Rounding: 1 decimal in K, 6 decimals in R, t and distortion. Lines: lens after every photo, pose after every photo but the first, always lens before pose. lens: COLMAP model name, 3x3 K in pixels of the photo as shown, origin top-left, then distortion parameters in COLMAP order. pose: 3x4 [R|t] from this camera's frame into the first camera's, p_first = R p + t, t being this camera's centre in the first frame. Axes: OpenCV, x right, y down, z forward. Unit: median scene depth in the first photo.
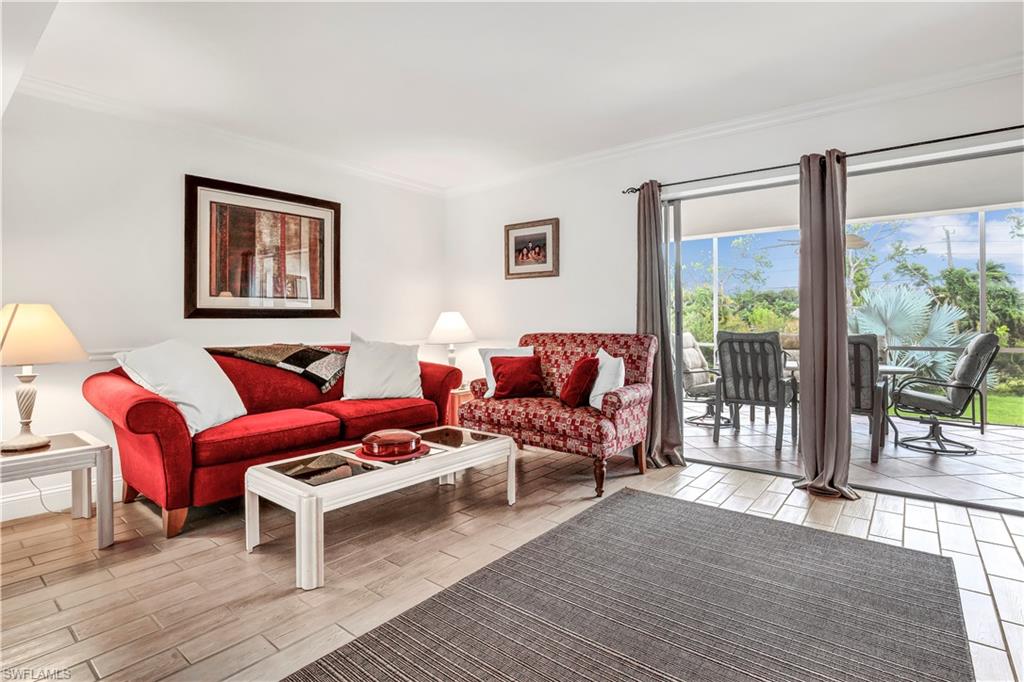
lens RADIAL K [[504.4, 0, 511.2], [0, 504.4, 319.8], [0, 0, 1]] dist [-0.021680, -0.000029]
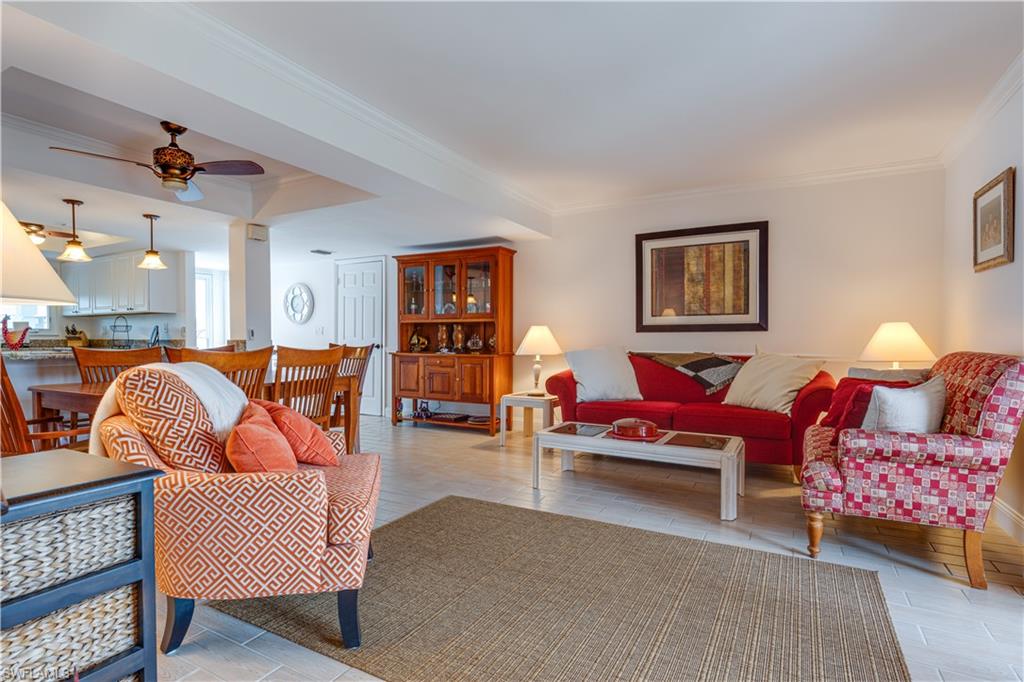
lens RADIAL K [[514.9, 0, 511.4], [0, 514.9, 360.3], [0, 0, 1]] dist [-0.002213, -0.000001]
pose [[0.175994, 0.049047, -0.983169, 0.689516], [0.002595, 0.998731, 0.050288, 0.001877], [0.984388, -0.011402, 0.175644, 0.315635]]
